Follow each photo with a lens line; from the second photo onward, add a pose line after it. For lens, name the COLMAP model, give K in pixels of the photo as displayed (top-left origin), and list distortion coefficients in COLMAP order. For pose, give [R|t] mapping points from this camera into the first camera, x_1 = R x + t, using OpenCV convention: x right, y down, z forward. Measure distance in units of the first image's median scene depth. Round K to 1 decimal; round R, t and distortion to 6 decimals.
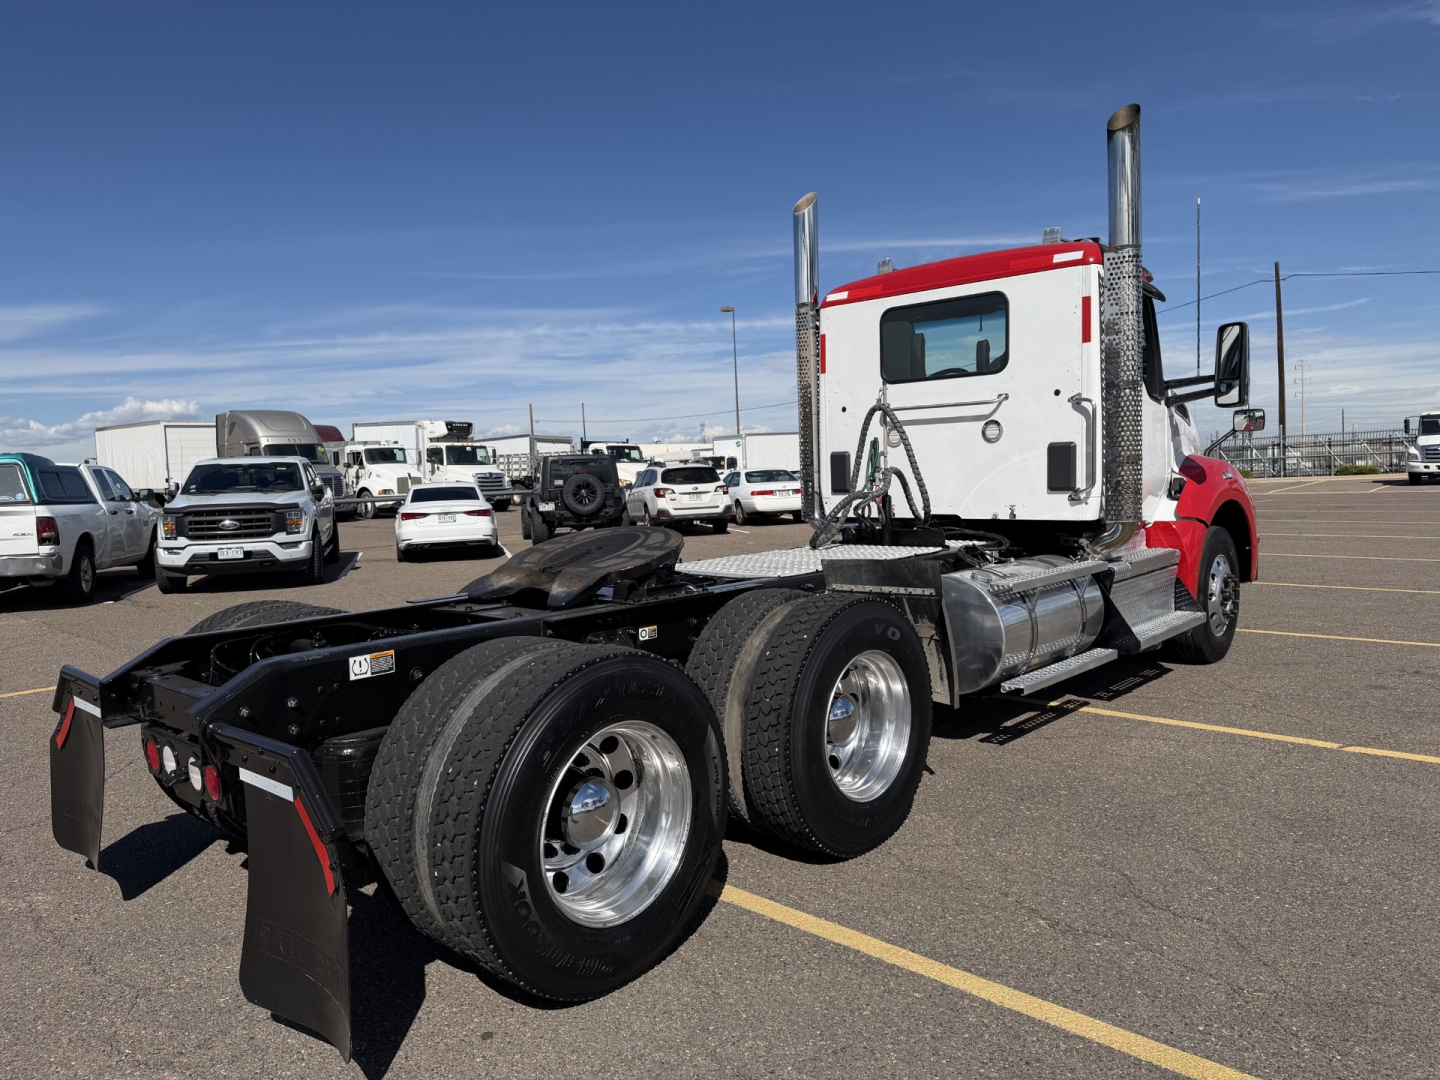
lens RADIAL K [[1004.9, 0, 720.0], [0, 1004.9, 540.0], [0, 0, 1]] dist [0.113175, -0.182165]
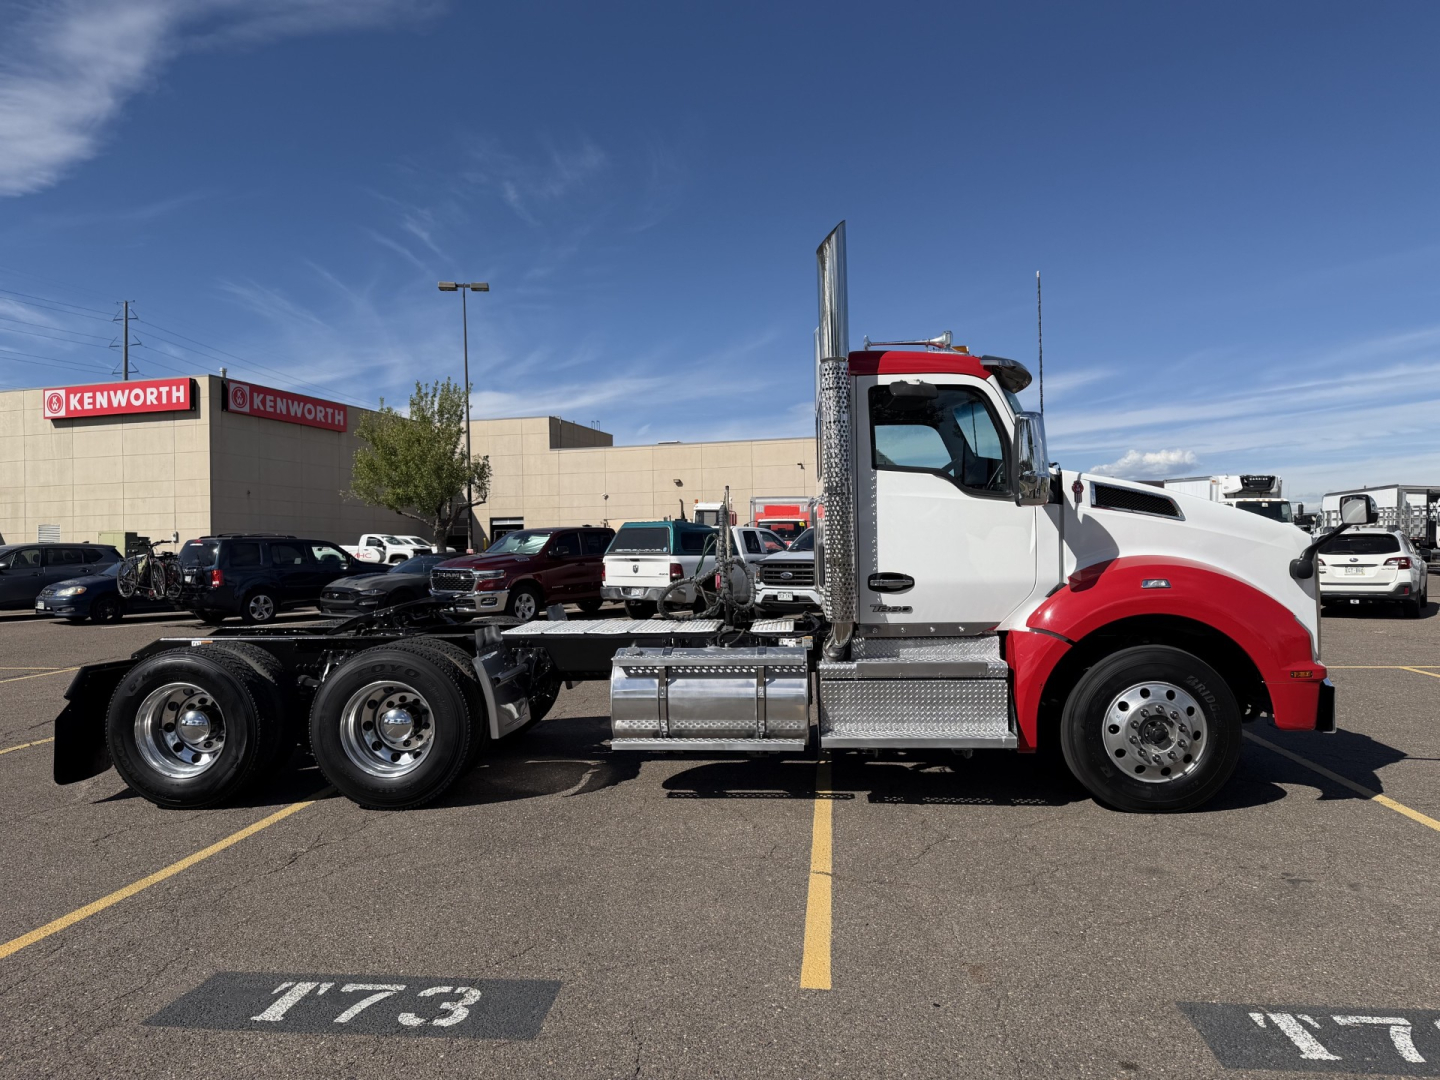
lens RADIAL K [[1004.9, 0, 720.0], [0, 1004.9, 540.0], [0, 0, 1]] dist [0.113175, -0.182165]
pose [[0.617781, 0.026570, -0.785901, 0.864926], [-0.063622, 0.997841, -0.016276, -0.058853], [0.783772, 0.060056, 0.618138, 0.211665]]
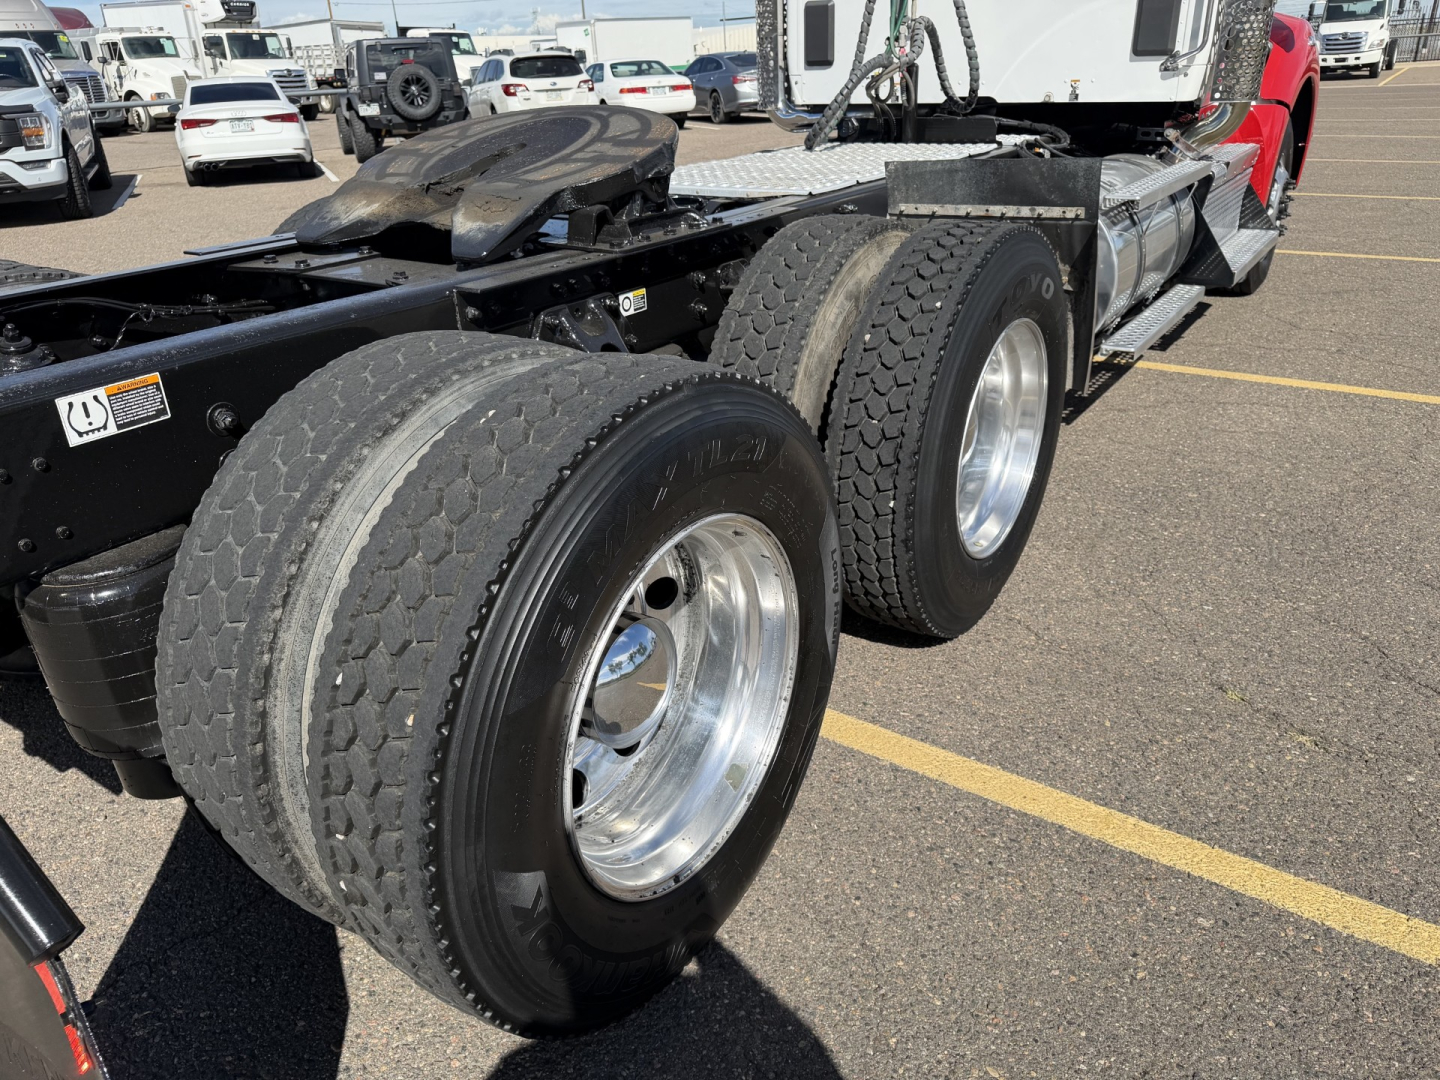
lens RADIAL K [[1014.9, 0, 725.7], [0, 1014.9, 549.2], [0, 0, 1]] dist [0.021653, -0.032097]
pose [[0.988867, -0.066643, 0.133043, -0.059885], [0.014038, 0.931895, 0.362456, 0.008384], [-0.148138, -0.356553, 0.922456, 0.228080]]
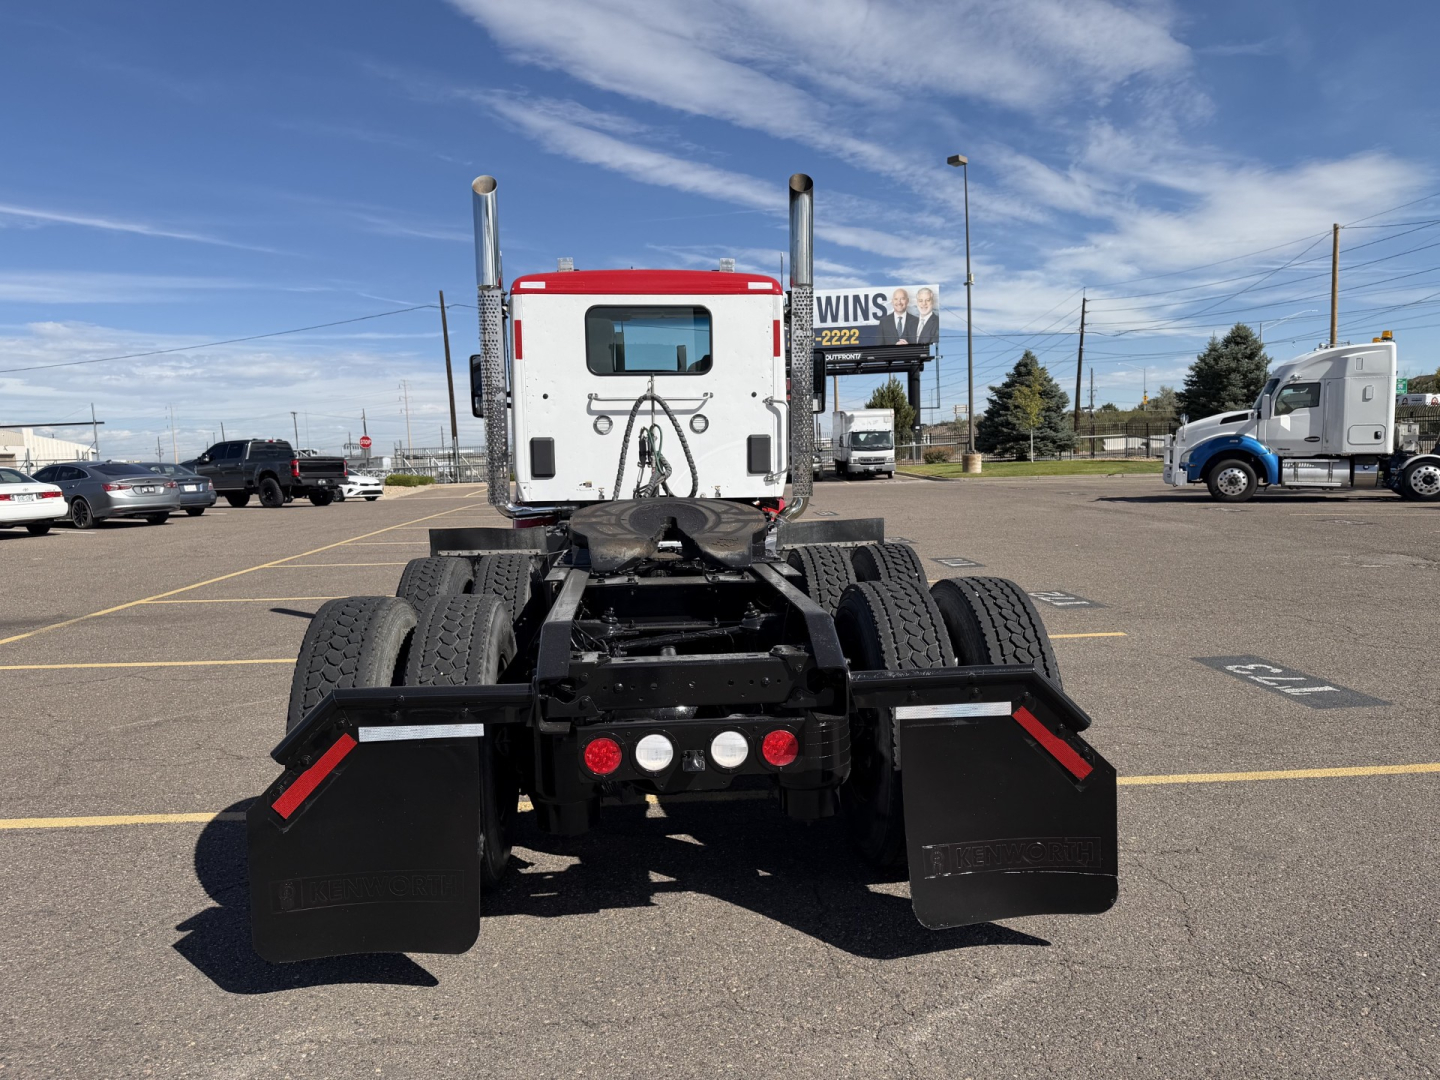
lens RADIAL K [[1004.9, 0, 720.0], [0, 1004.9, 540.0], [0, 0, 1]] dist [0.113175, -0.182165]
pose [[0.673048, -0.043476, 0.738320, -0.510690], [0.050446, 0.998645, 0.012819, 0.012646], [-0.737876, 0.028618, 0.674329, 0.170719]]
